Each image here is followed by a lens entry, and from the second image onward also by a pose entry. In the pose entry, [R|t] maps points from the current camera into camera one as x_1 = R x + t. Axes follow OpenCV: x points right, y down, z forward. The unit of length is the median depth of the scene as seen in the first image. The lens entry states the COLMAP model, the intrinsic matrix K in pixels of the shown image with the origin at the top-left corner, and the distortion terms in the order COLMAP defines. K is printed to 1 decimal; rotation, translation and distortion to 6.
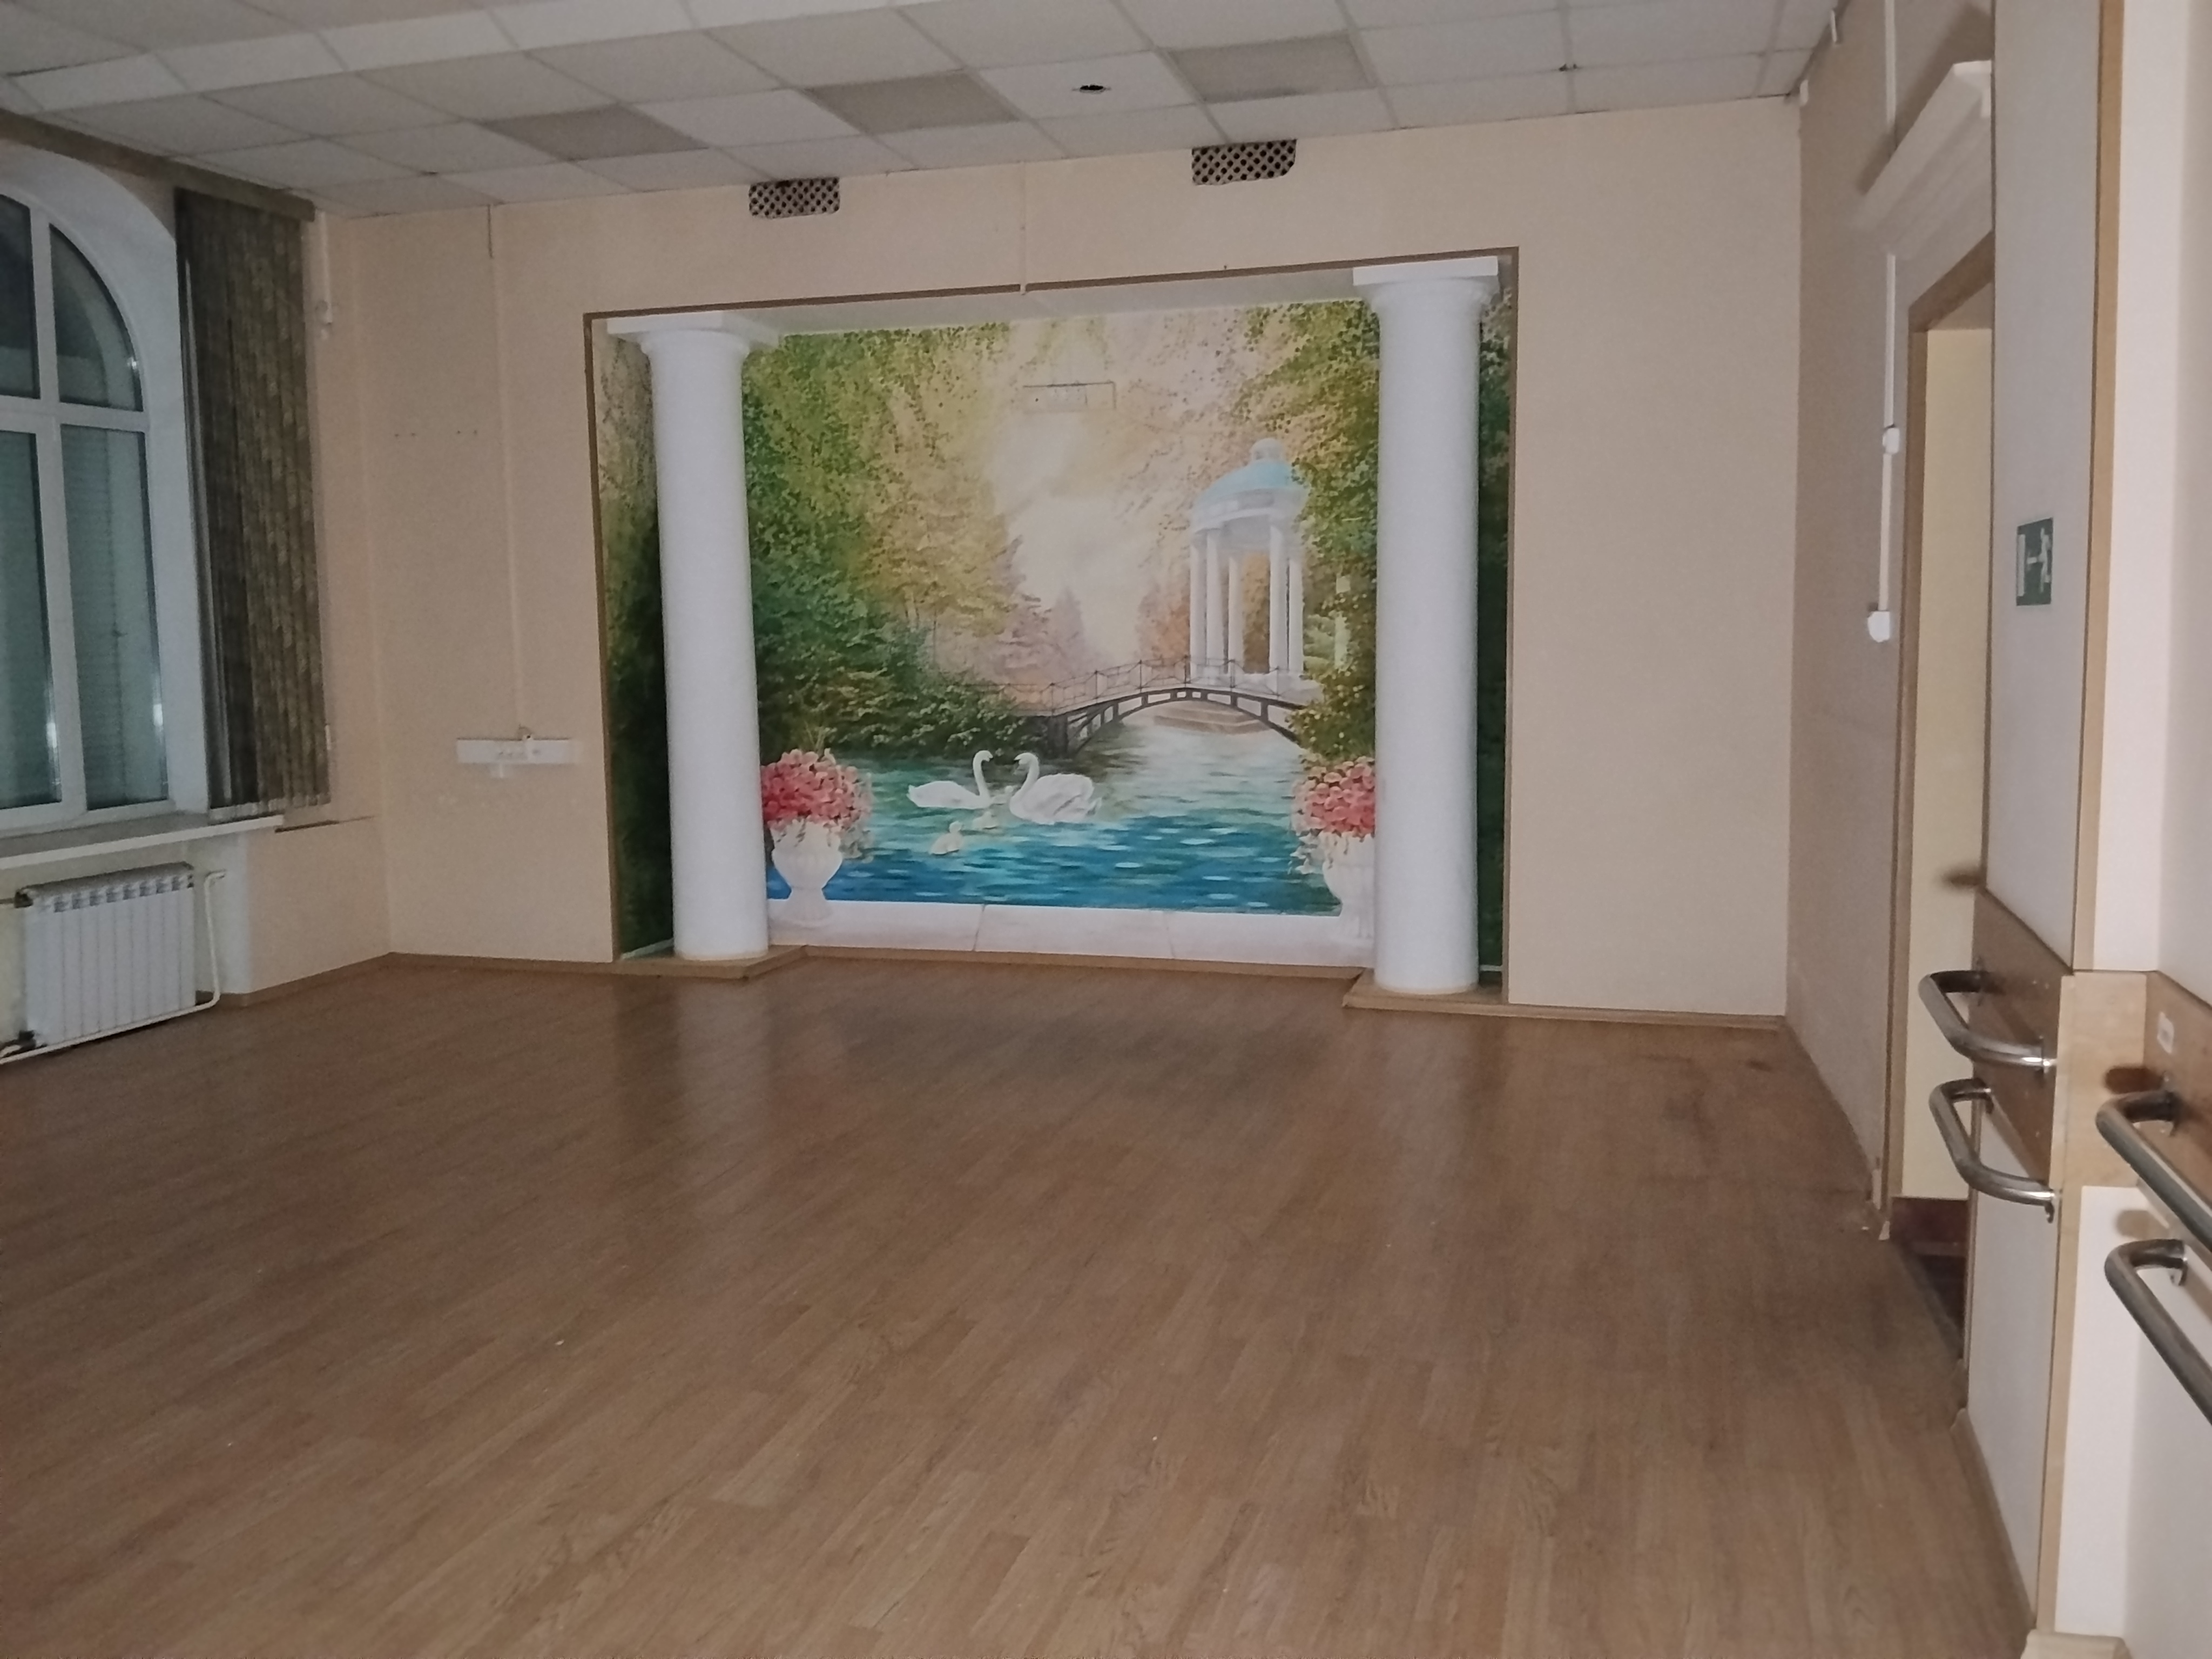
lens RADIAL K [[1856.0, 0, 1105.5], [0, 1856.0, 824.6], [0, 0, 1]] dist [0.003666, -0.000035]
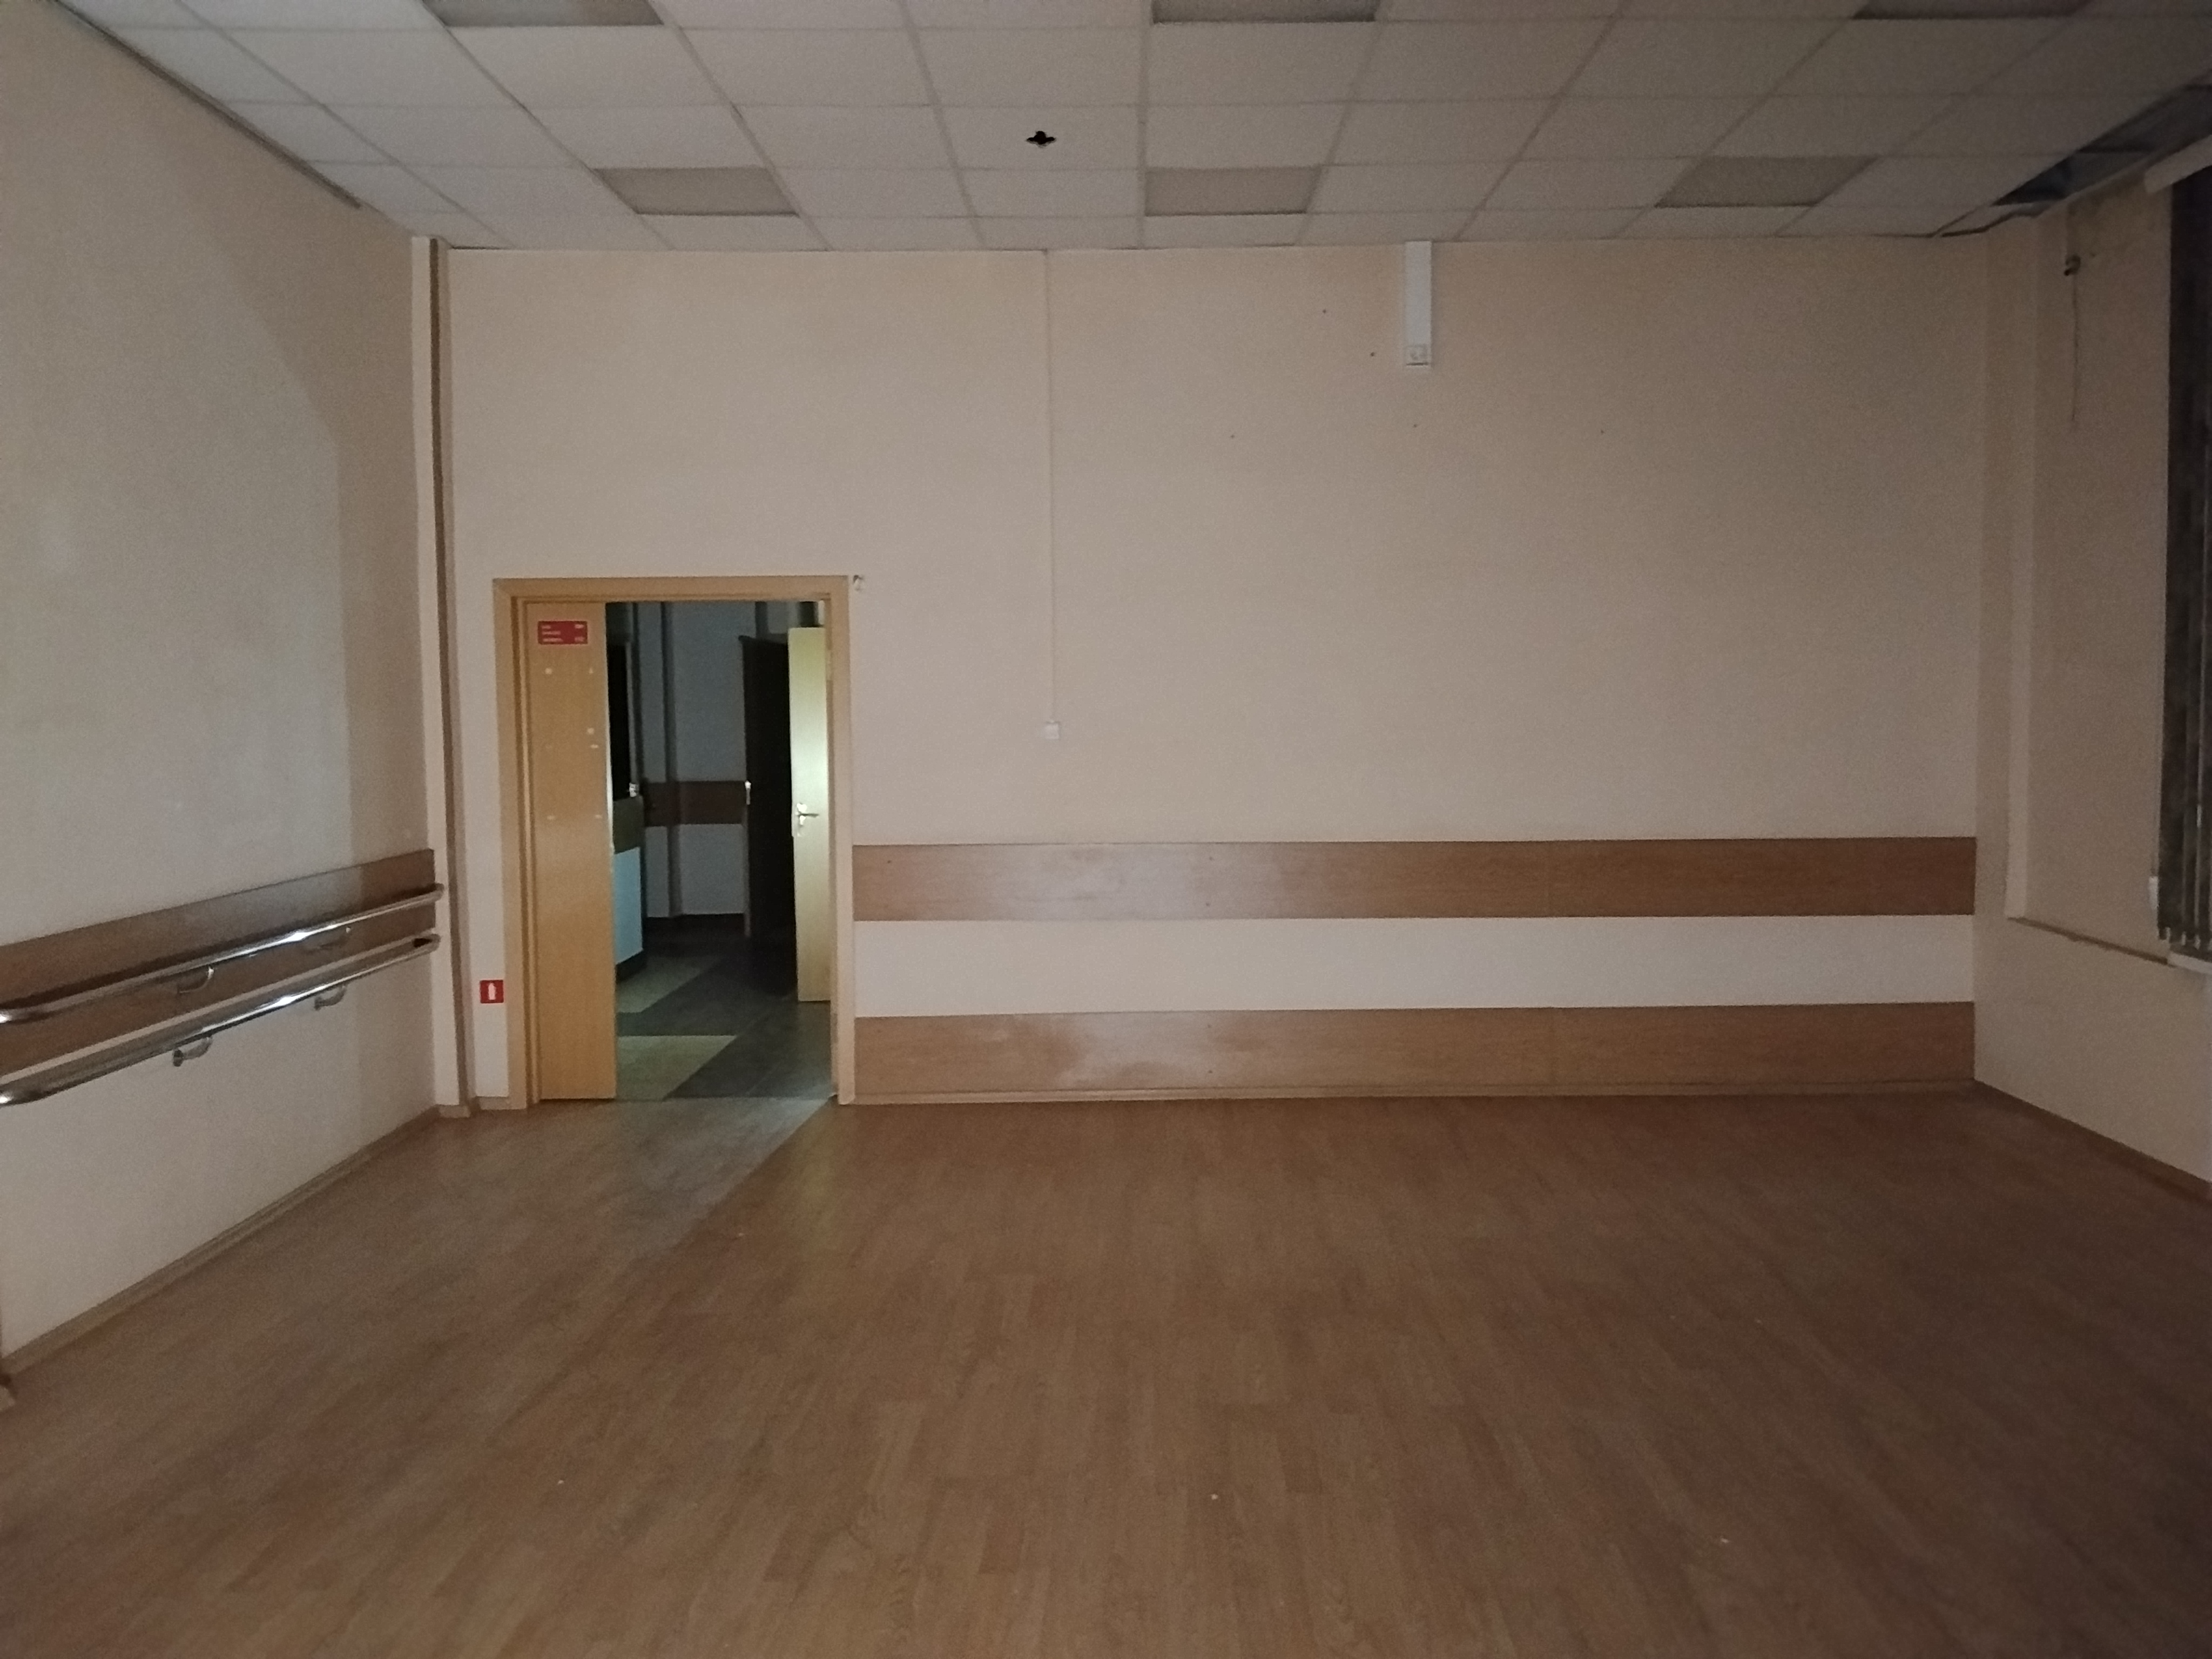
lens RADIAL K [[1856.0, 0, 1106.6], [0, 1856.0, 828.8], [0, 0, 1]] dist [0.003666, -0.000035]
pose [[-0.968101, 0.046621, -0.246184, -0.032693], [-0.000140, 0.982436, 0.186598, -0.252984], [0.250559, 0.180680, -0.951091, 2.062674]]
